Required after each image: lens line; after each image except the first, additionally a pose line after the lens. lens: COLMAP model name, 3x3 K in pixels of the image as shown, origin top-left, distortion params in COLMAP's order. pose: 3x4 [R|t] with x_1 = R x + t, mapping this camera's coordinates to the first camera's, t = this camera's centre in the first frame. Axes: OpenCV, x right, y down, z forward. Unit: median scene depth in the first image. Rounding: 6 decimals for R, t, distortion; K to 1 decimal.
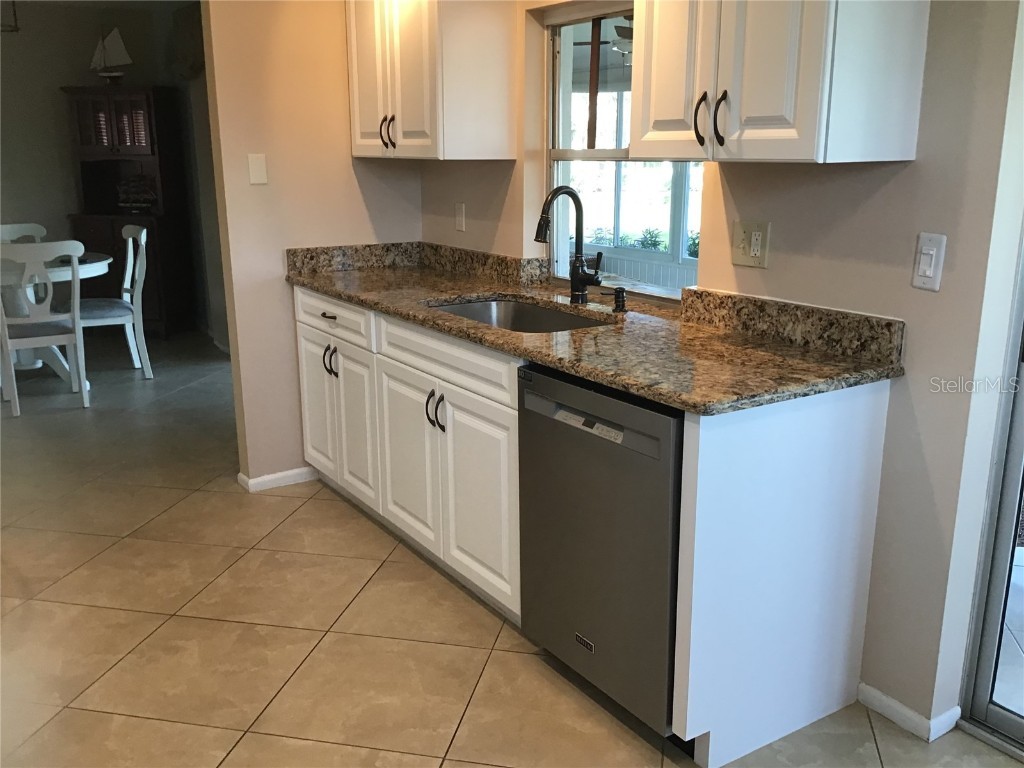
lens RADIAL K [[923.3, 0, 512.0], [0, 923.3, 384.0], [0, 0, 1]] dist [0.101808, -0.235387]
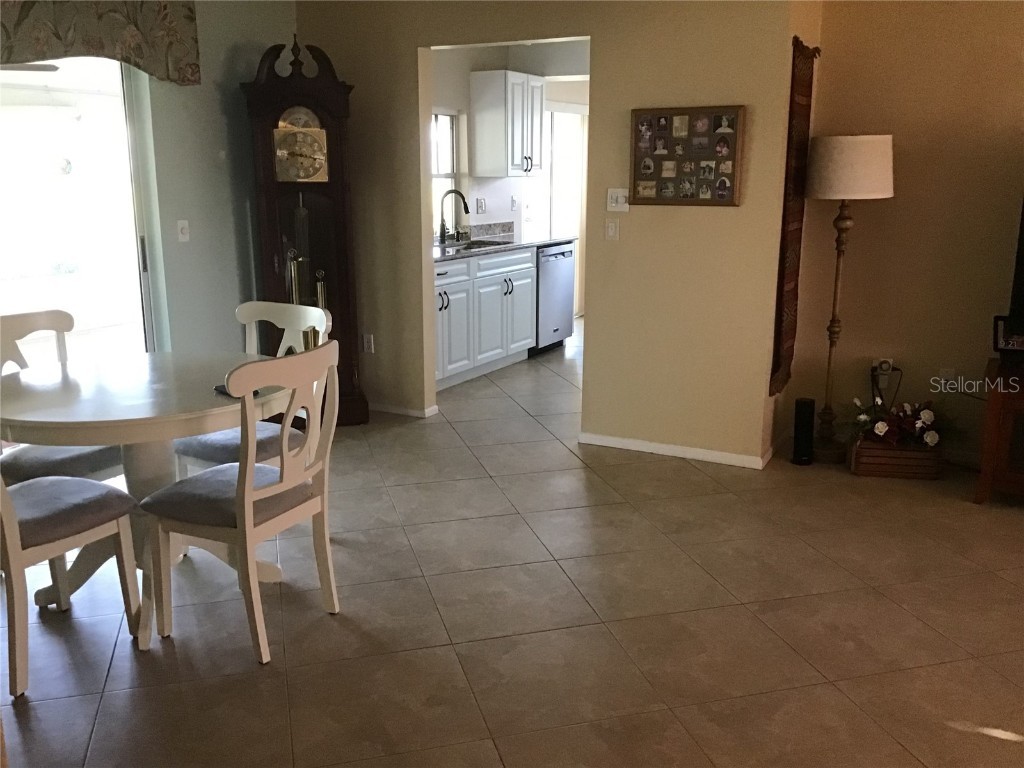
lens RADIAL K [[923.3, 0, 512.0], [0, 923.3, 384.0], [0, 0, 1]] dist [0.101808, -0.235387]
pose [[-0.460823, -0.203700, 0.863799, -1.728875], [0.216879, 0.917947, 0.332170, -0.418918], [-0.860585, 0.340411, -0.378833, 1.593242]]
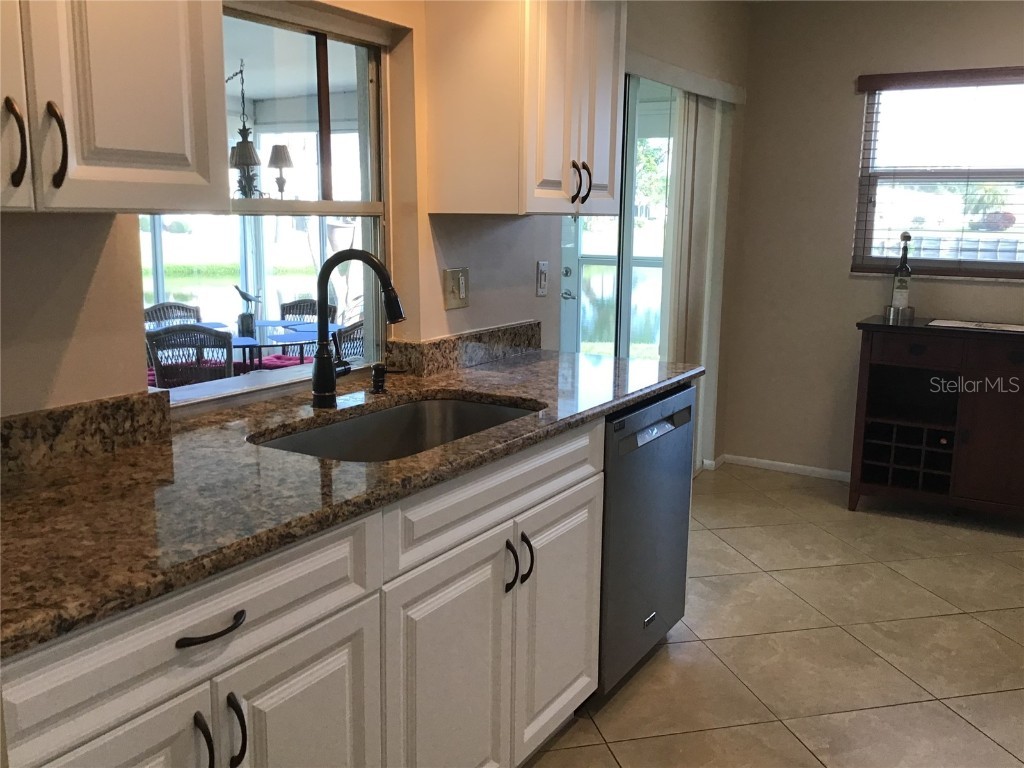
lens RADIAL K [[923.3, 0, 512.0], [0, 923.3, 384.0], [0, 0, 1]] dist [0.101808, -0.235387]
pose [[-0.433214, -0.165007, 0.886058, -0.569577], [0.211579, 0.937008, 0.277941, -0.246681], [-0.876105, 0.307879, -0.371013, 1.012014]]
